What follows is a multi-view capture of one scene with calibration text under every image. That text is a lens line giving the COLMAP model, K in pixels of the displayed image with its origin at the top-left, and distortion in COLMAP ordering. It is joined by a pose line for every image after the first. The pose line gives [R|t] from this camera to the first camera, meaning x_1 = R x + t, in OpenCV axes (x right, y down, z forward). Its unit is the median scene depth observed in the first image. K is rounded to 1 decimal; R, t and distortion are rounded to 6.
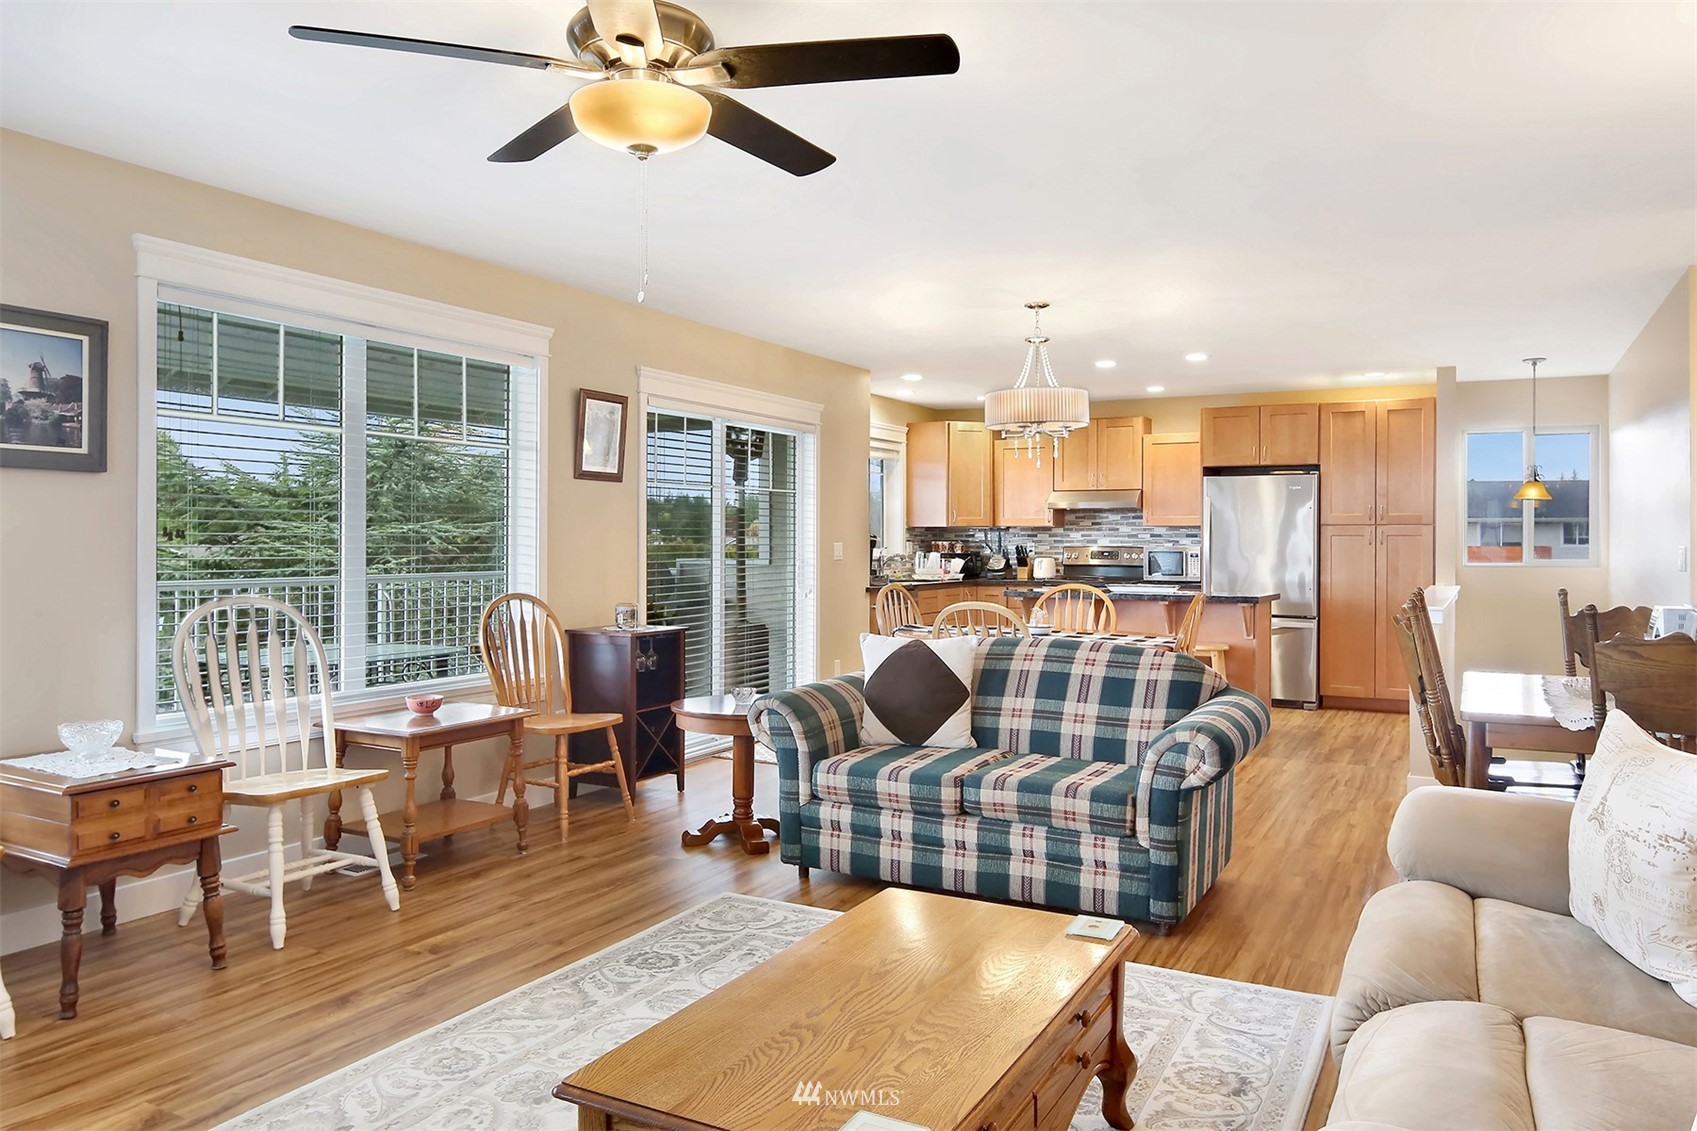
lens RADIAL K [[1181.2, 0, 844.3], [0, 1181.2, 543.6], [0, 0, 1]] dist [-0.030539, 0.002123]
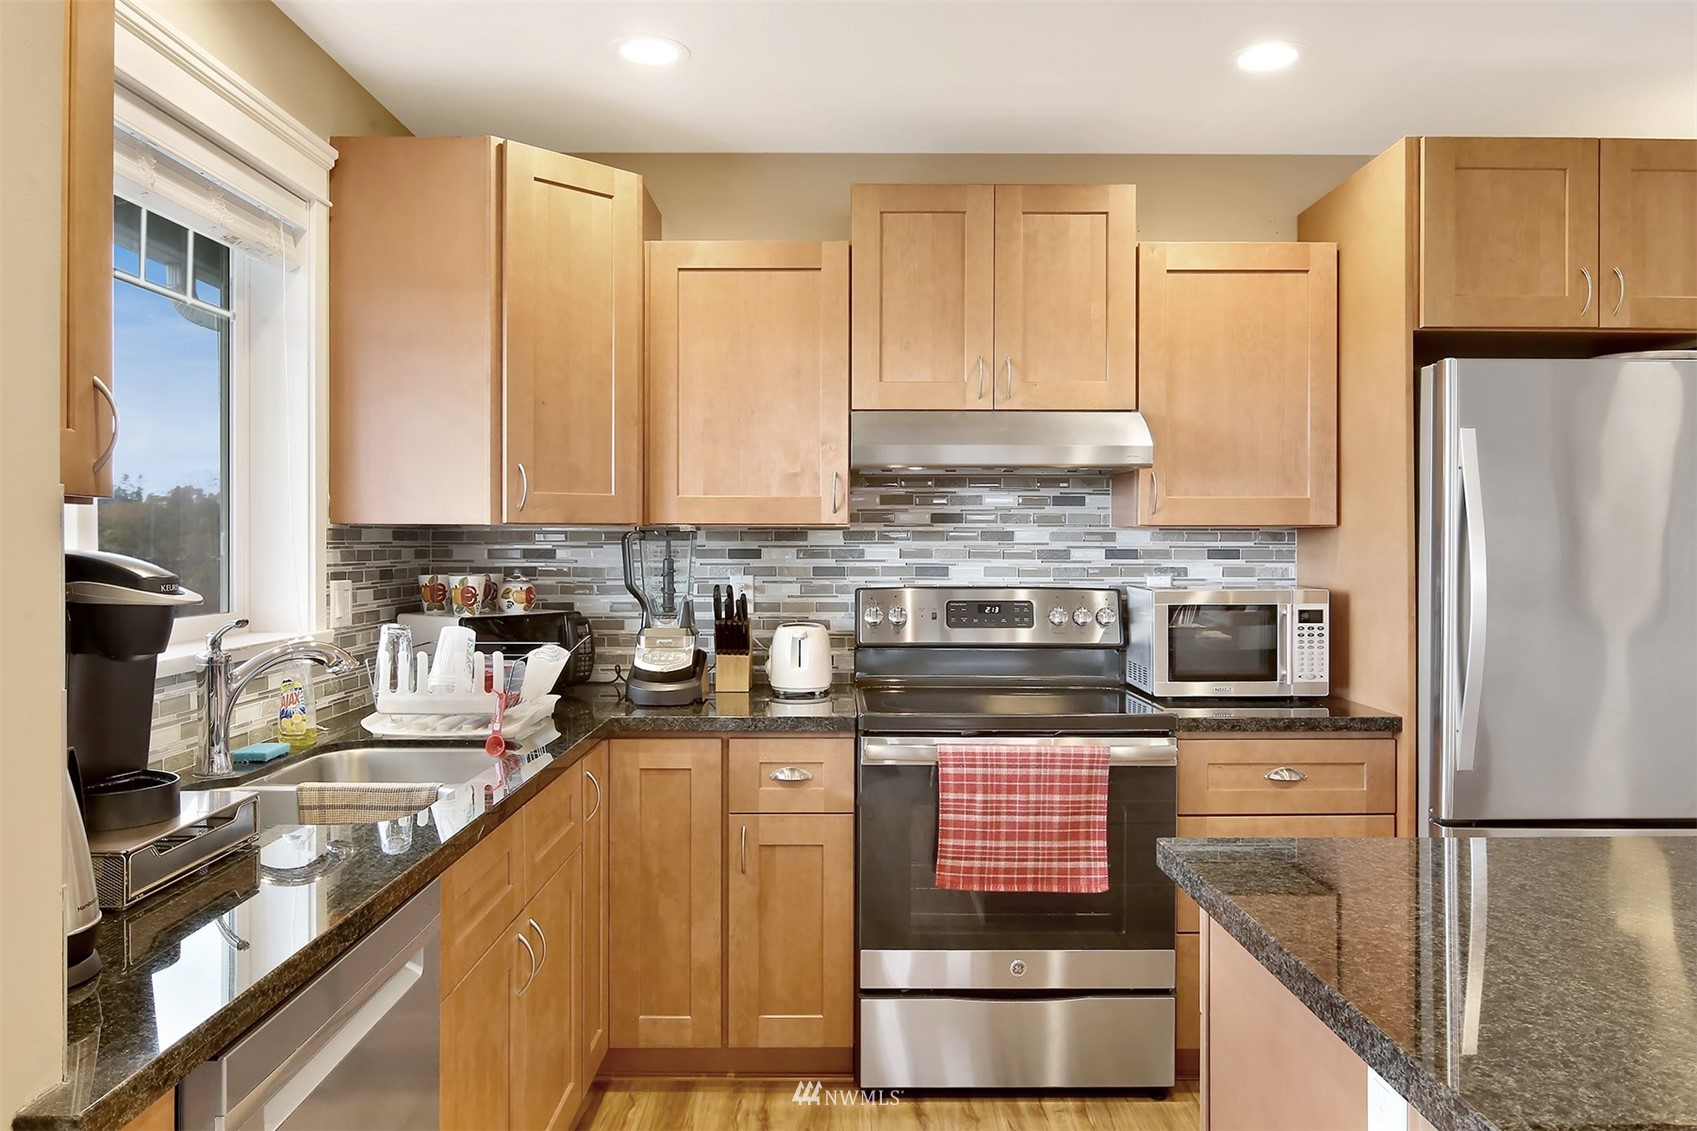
lens RADIAL K [[1181.2, 0, 844.3], [0, 1181.2, 543.6], [0, 0, 1]] dist [-0.030539, 0.002123]
pose [[0.876493, -0.001495, 0.481413, 0.027319], [0.003456, 0.999989, -0.003187, -0.008676], [-0.481403, 0.004457, 0.876488, 0.724622]]
